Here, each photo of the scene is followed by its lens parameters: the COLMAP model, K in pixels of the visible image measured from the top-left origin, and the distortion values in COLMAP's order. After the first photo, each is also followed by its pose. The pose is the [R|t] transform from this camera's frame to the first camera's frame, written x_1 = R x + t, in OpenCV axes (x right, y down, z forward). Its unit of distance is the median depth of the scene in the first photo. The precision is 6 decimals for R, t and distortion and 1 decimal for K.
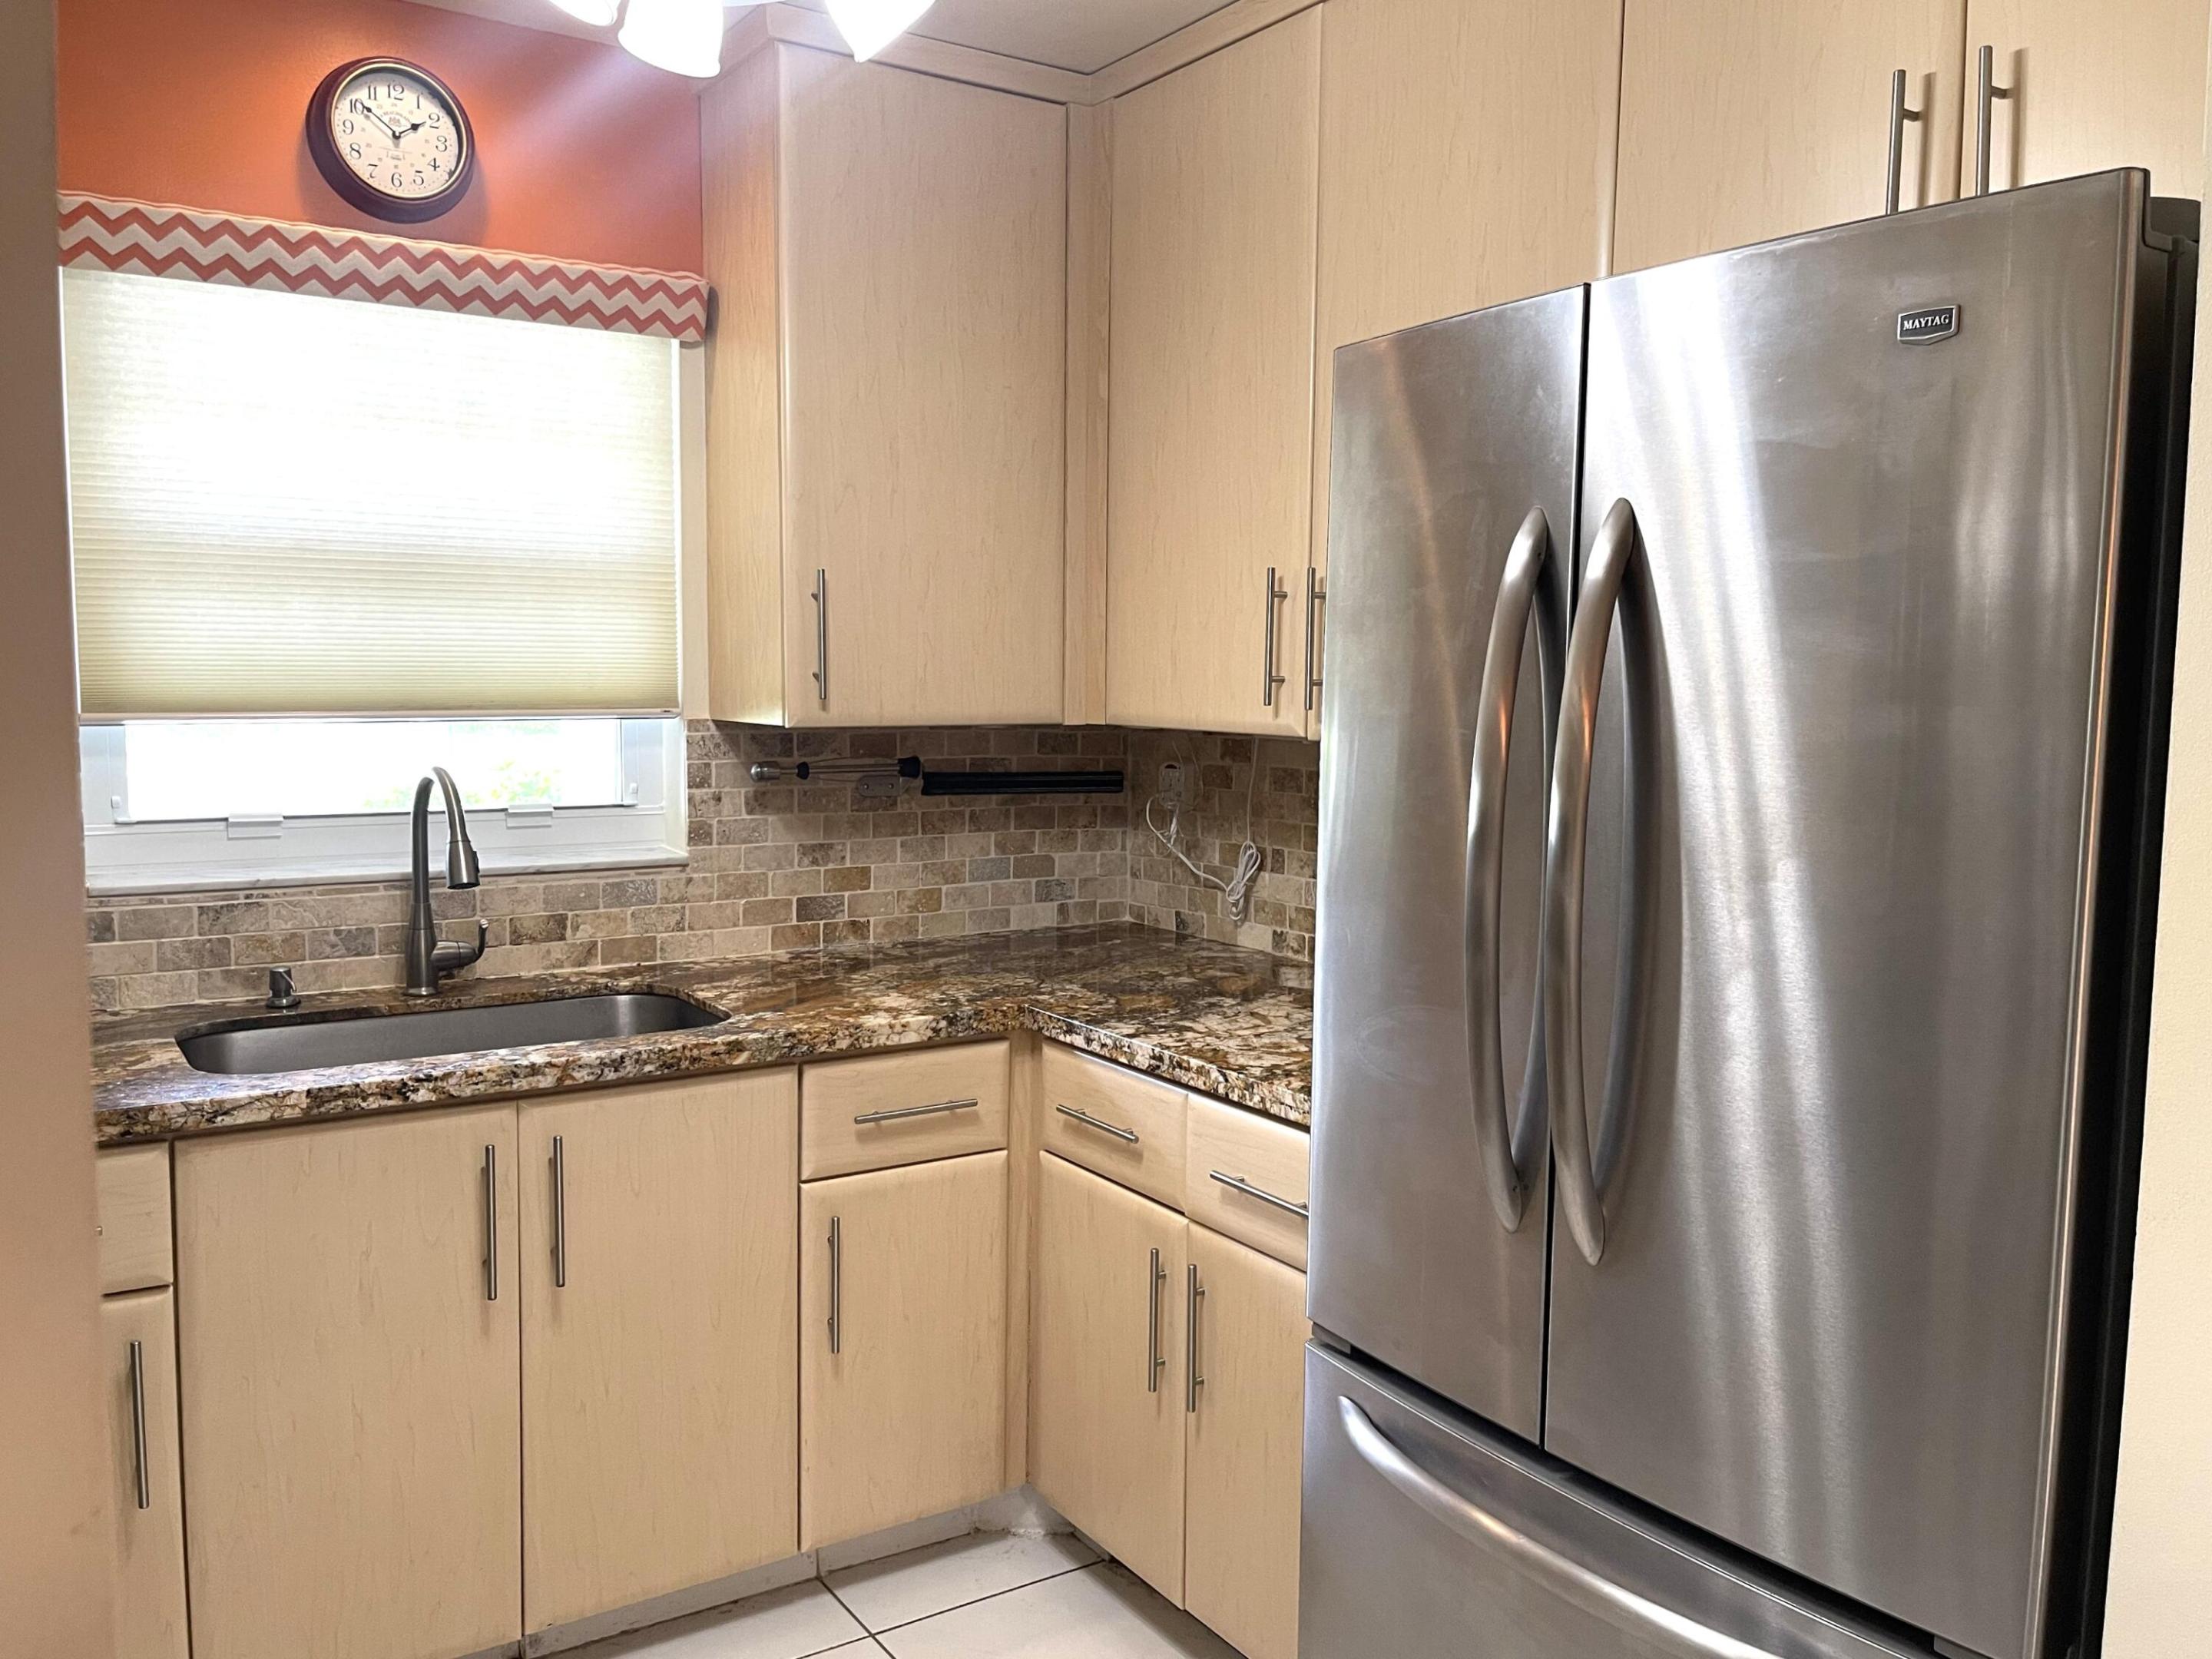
lens RADIAL K [[1739.6, 0, 1106.0], [0, 1739.6, 829.5], [0, 0, 1]] dist [0.081375, -0.109189]
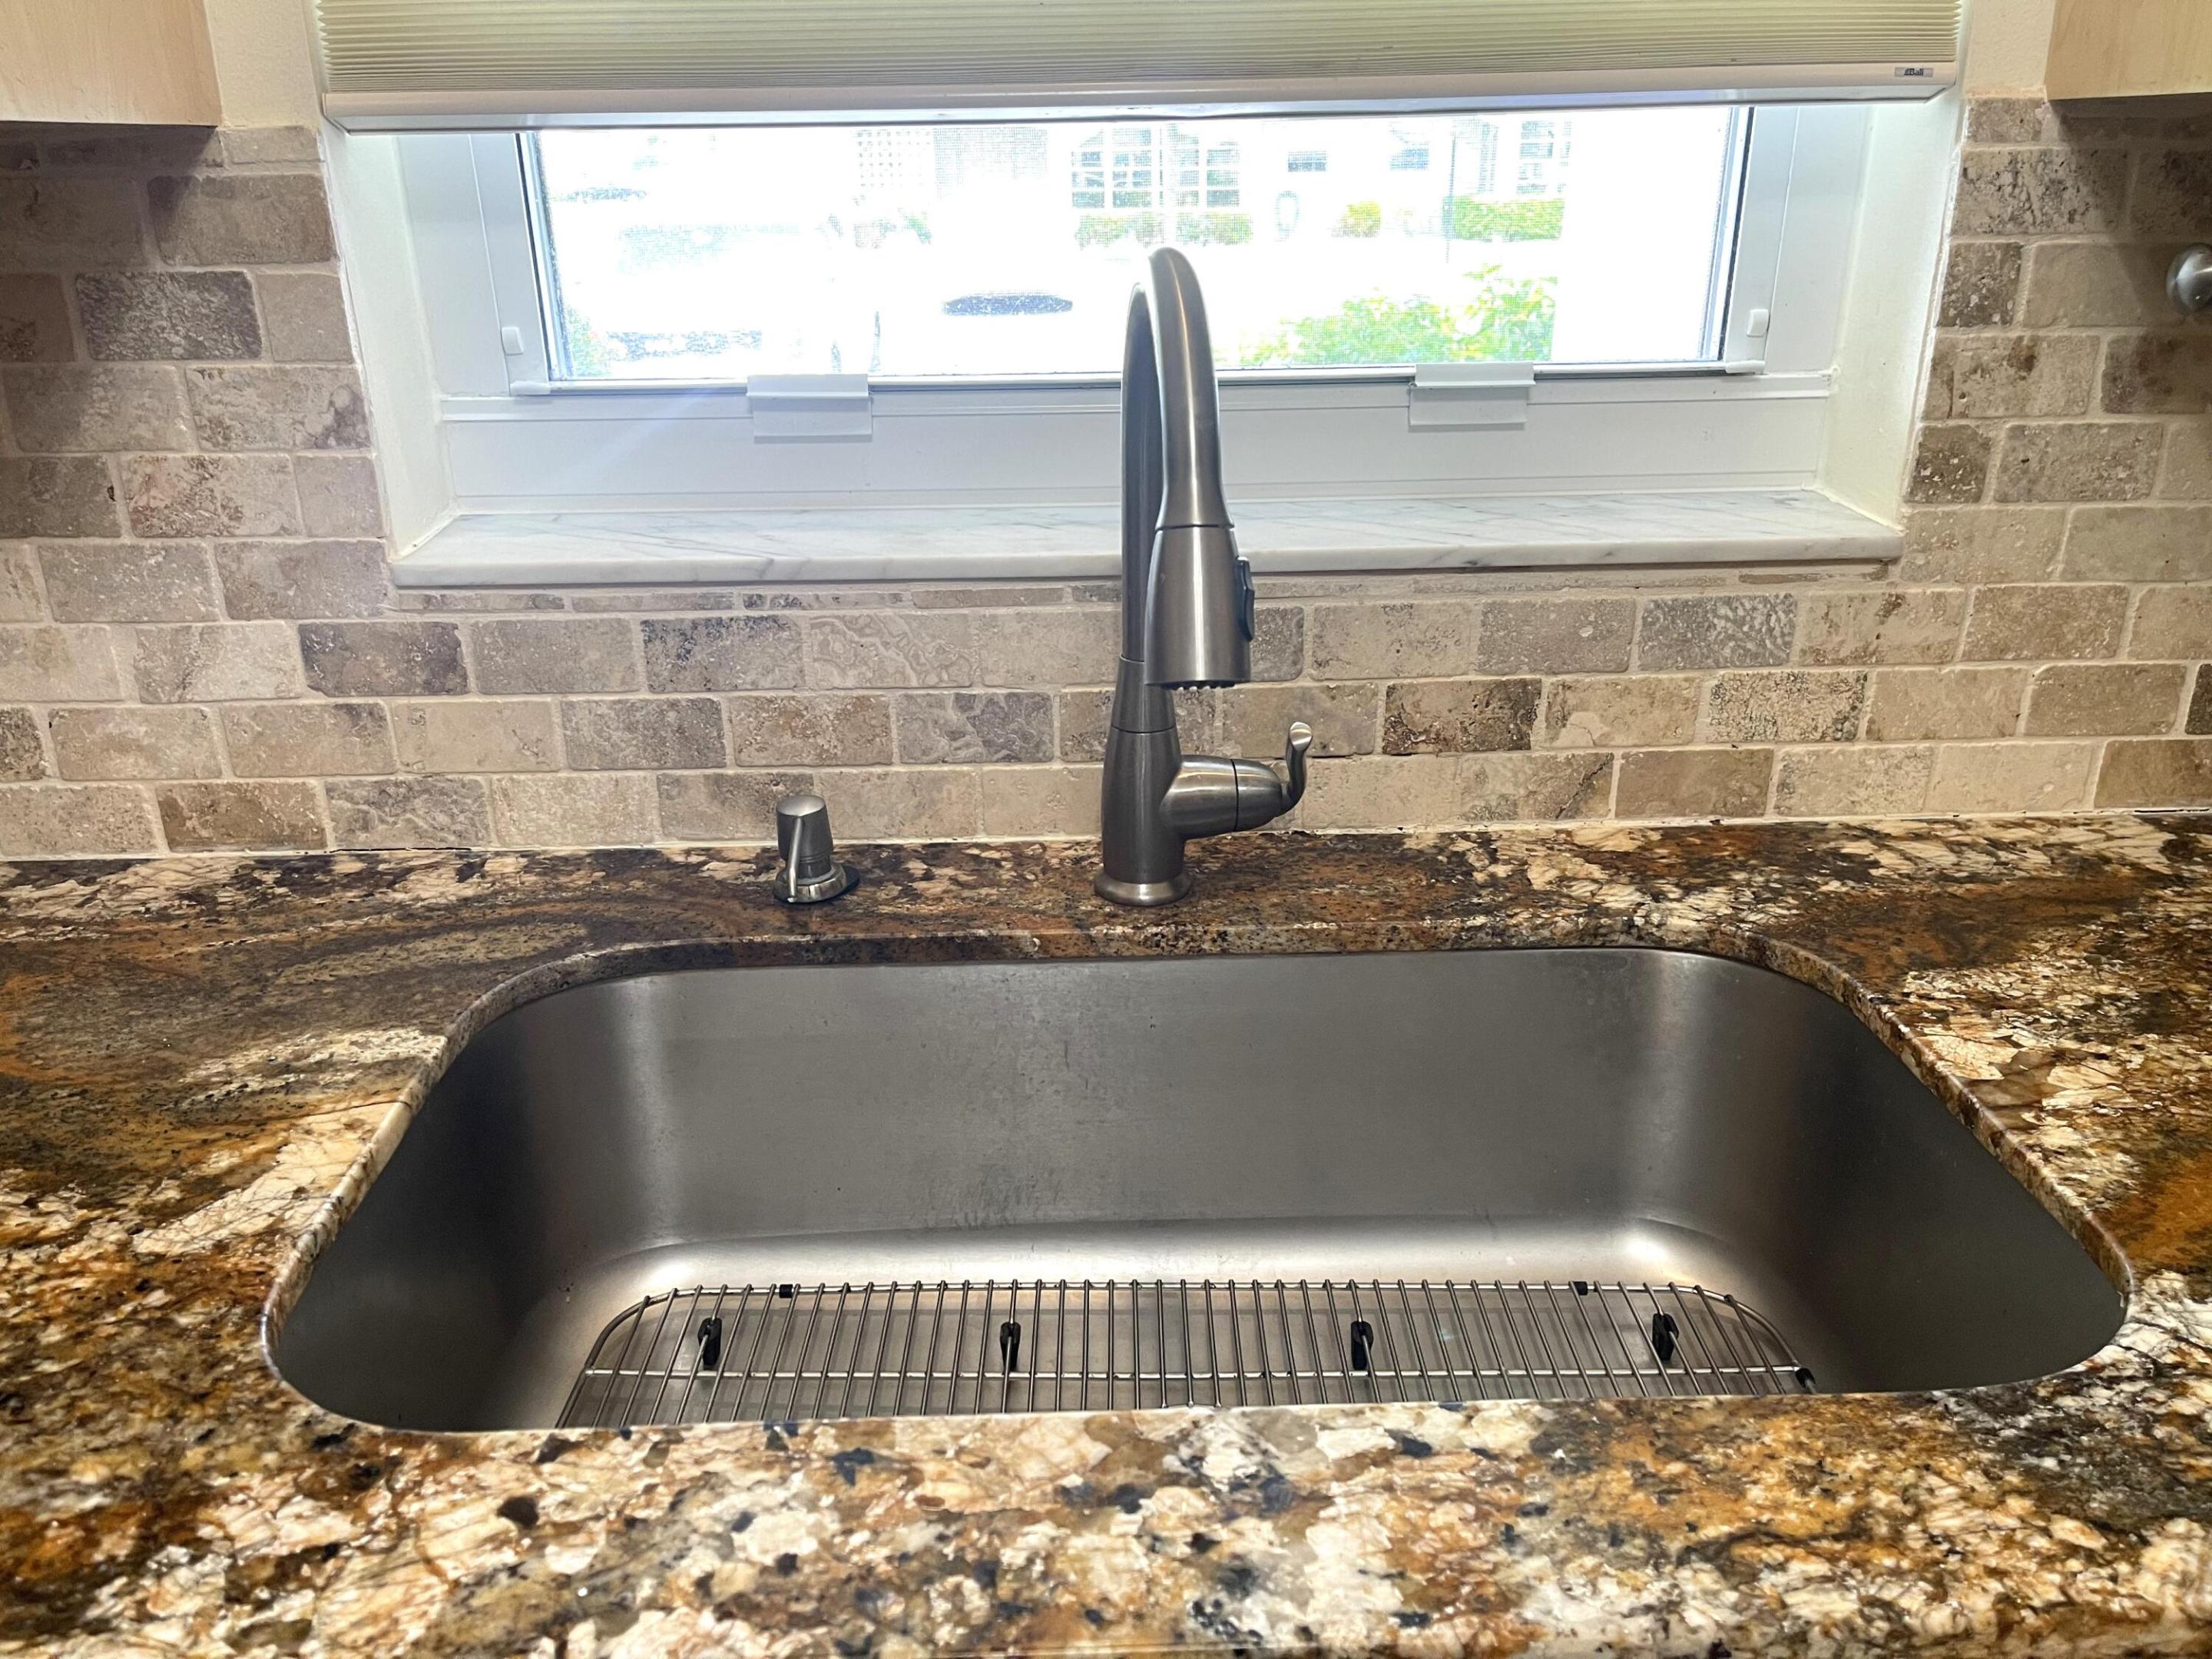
lens RADIAL K [[1675.3, 0, 1097.9], [0, 1675.3, 834.0], [0, 0, 1]] dist [0.069423, -0.101310]
pose [[0.850332, 0.172298, -0.497242, -0.219943], [-0.026982, 0.957914, 0.285783, -0.020938], [0.525555, -0.229594, 0.819194, 0.701102]]
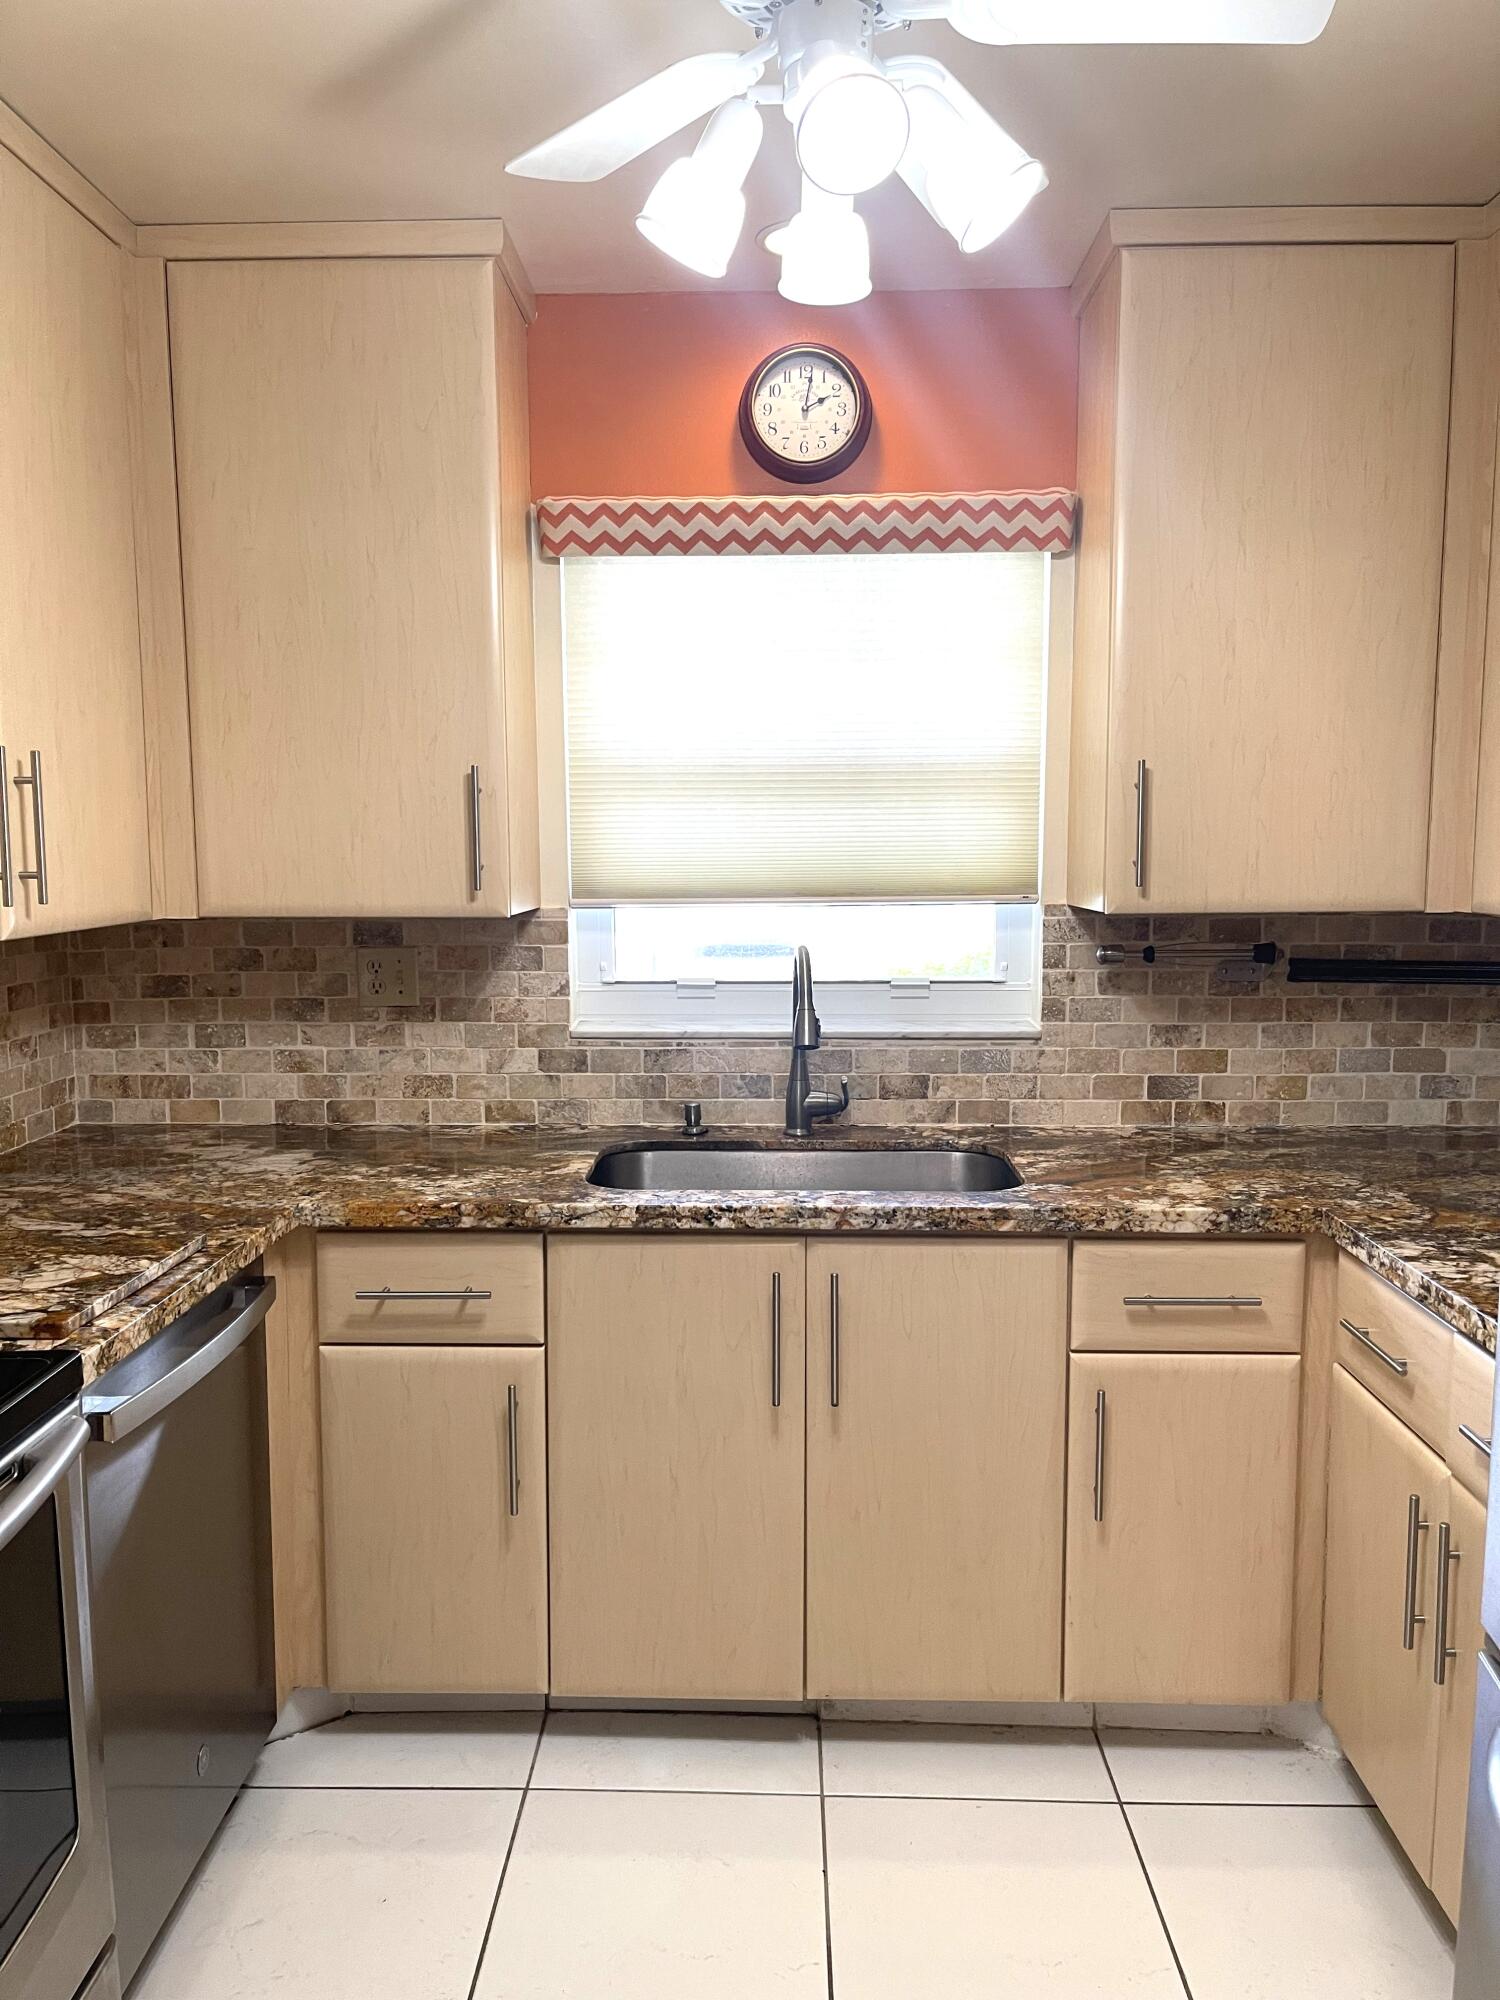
lens RADIAL K [[1514.7, 0, 746.0], [0, 1514.7, 1012.2], [0, 0, 1]] dist [0.069423, -0.101310]
pose [[0.820981, 0.048911, -0.568856, 0.162192], [-0.040682, 0.998803, 0.027166, -0.015820], [0.569504, 0.000839, 0.821988, 0.134095]]
